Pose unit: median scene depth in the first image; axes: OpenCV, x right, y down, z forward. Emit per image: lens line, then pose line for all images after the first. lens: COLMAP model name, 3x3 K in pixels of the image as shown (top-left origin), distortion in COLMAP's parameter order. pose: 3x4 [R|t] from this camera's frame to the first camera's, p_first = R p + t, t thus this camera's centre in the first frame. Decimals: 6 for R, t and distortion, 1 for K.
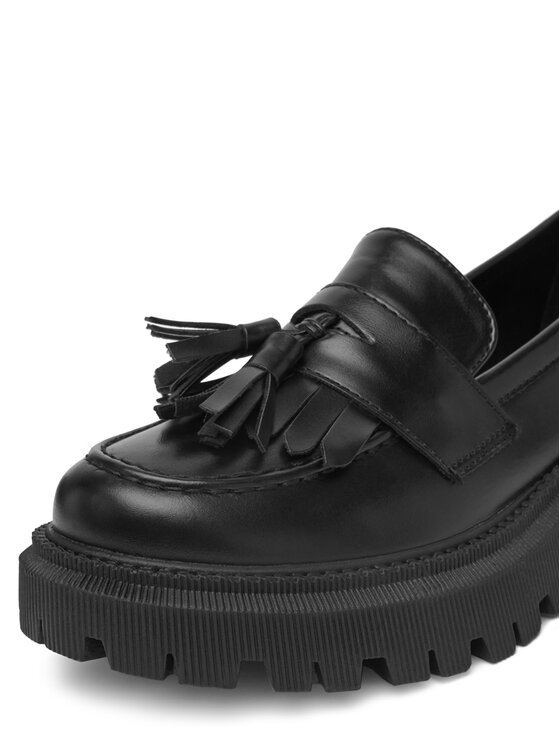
lens RADIAL K [[2090.3, 0, 280.0], [0, 2090.3, 373.0], [0, 0, 1]] dist [0.022158, -0.326157]
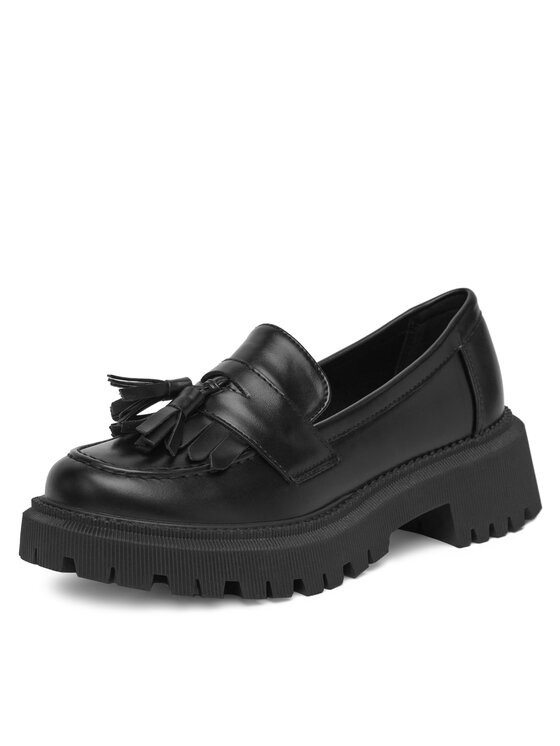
lens RADIAL K [[4386.4, 0, 280.0], [0, 4386.4, 373.0], [0, 0, 1]] dist [-0.238080, 4.415322]
pose [[0.998225, 0.059519, -0.002261, 0.077746], [-0.059561, 0.997716, -0.031853, 0.075277], [0.000360, 0.031931, 0.999490, -2.440928]]
